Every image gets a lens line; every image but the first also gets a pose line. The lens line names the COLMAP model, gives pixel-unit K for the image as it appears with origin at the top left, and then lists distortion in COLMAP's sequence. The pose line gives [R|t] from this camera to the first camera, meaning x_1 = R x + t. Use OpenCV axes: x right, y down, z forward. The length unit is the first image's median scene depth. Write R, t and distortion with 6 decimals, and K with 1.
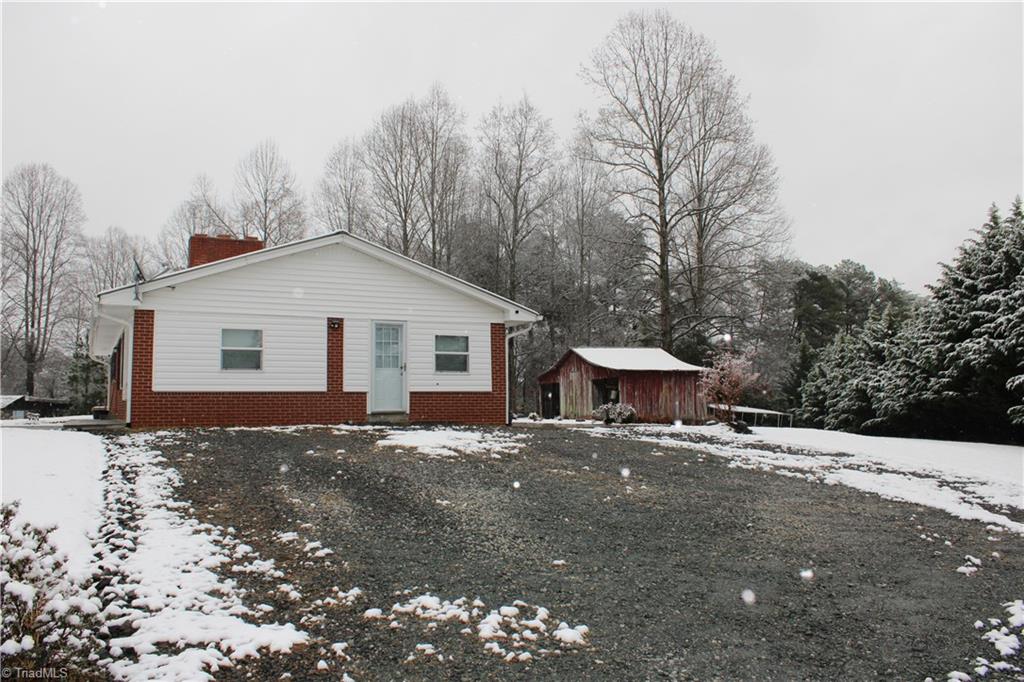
lens RADIAL K [[856.4, 0, 501.8], [0, 856.4, 342.3], [0, 0, 1]] dist [-0.141119, 0.092387]
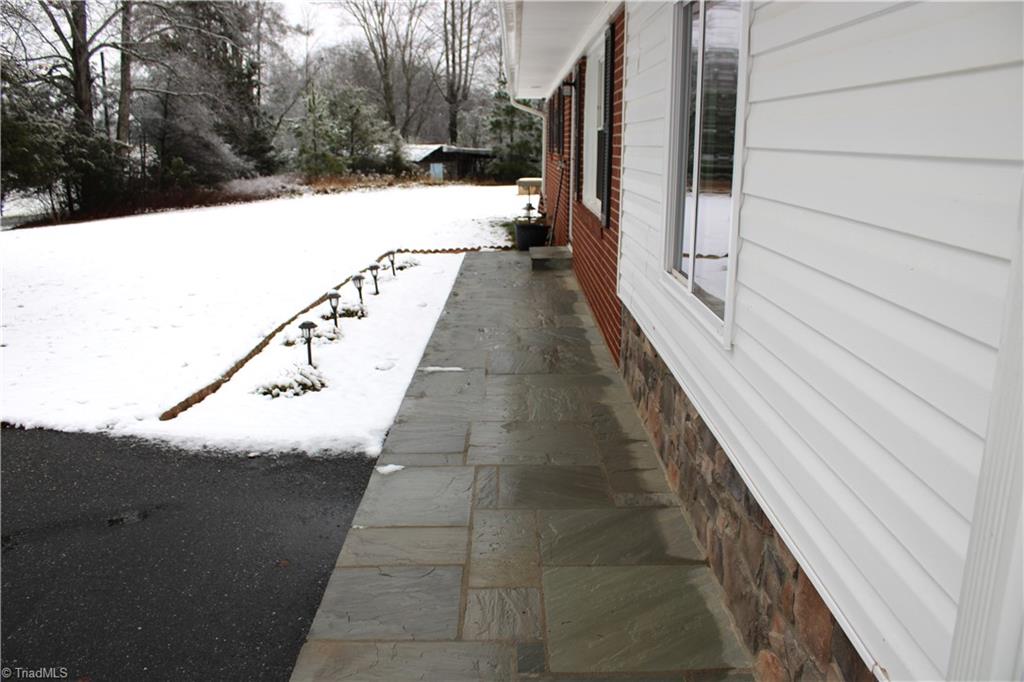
lens RADIAL K [[856.4, 0, 516.6], [0, 856.4, 341.2], [0, 0, 1]] dist [-0.141119, 0.092387]
pose [[0.893496, 0.114076, -0.434340, -0.137256], [0.023287, 0.954126, 0.298498, -0.002091], [0.448467, -0.276821, 0.849852, 0.295754]]
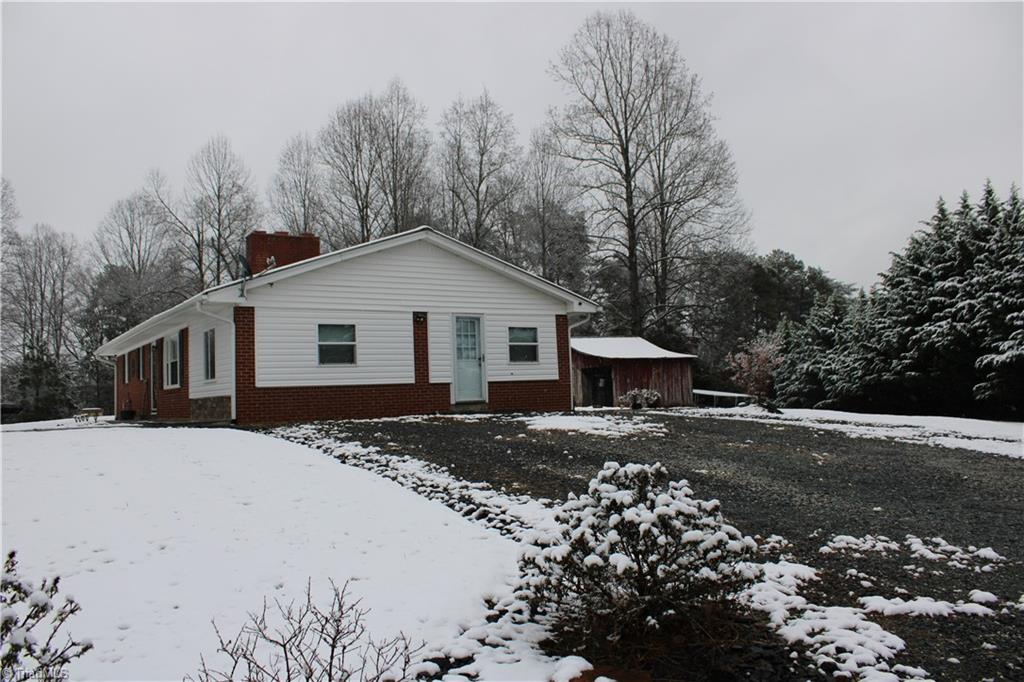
lens RADIAL K [[856.4, 0, 505.4], [0, 856.4, 339.7], [0, 0, 1]] dist [-0.141119, 0.092387]
pose [[0.994092, -0.020477, 0.106590, -0.076235], [0.019943, 0.999783, 0.006075, 0.000324], [-0.106691, -0.003914, 0.994285, -0.014869]]
